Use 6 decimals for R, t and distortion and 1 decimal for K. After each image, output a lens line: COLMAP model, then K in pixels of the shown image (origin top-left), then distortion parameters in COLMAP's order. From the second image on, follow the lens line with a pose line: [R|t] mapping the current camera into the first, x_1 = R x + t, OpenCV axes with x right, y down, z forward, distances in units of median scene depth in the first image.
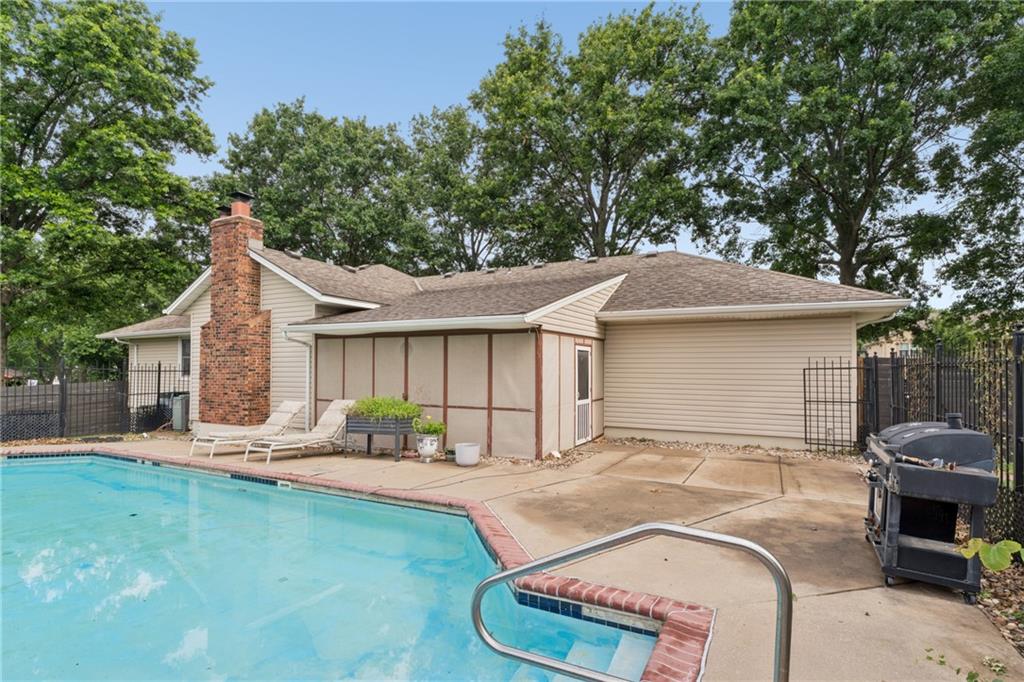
lens RADIAL K [[501.7, 0, 516.6], [0, 501.7, 357.9], [0, 0, 1]] dist [-0.001522, -0.000409]
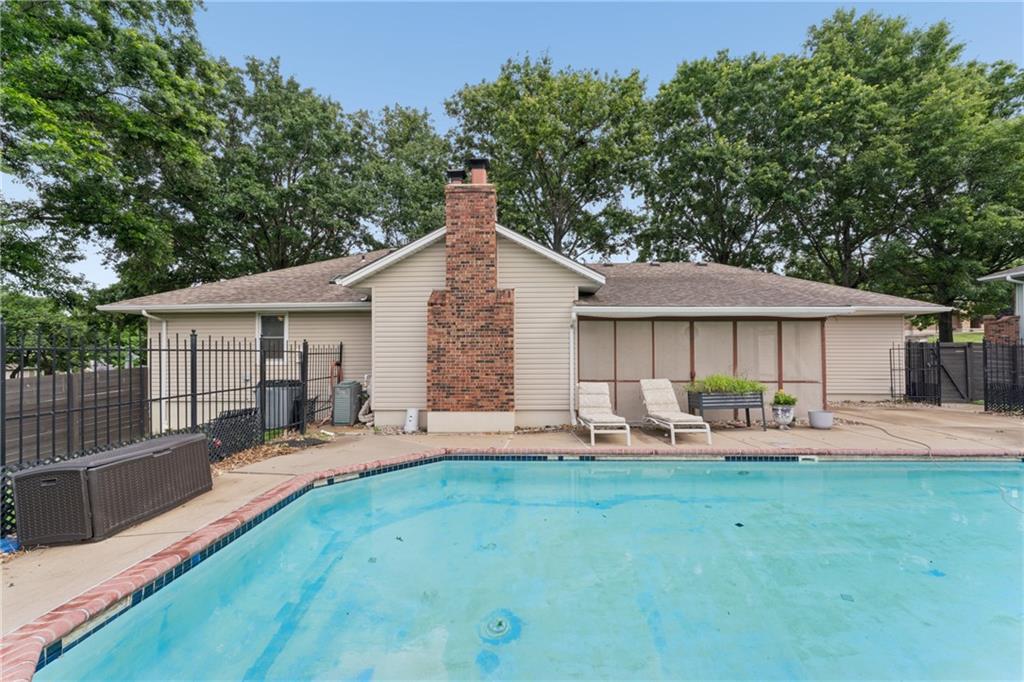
lens RADIAL K [[407.7, 0, 521.3], [0, 407.7, 346.6], [0, 0, 1]] dist [-0.009135, 0.000623]
pose [[0.900039, 0.001397, 0.435807, -1.011654], [-0.006786, 0.999919, 0.010809, 0.007362], [-0.435756, -0.012686, 0.899975, 0.362816]]
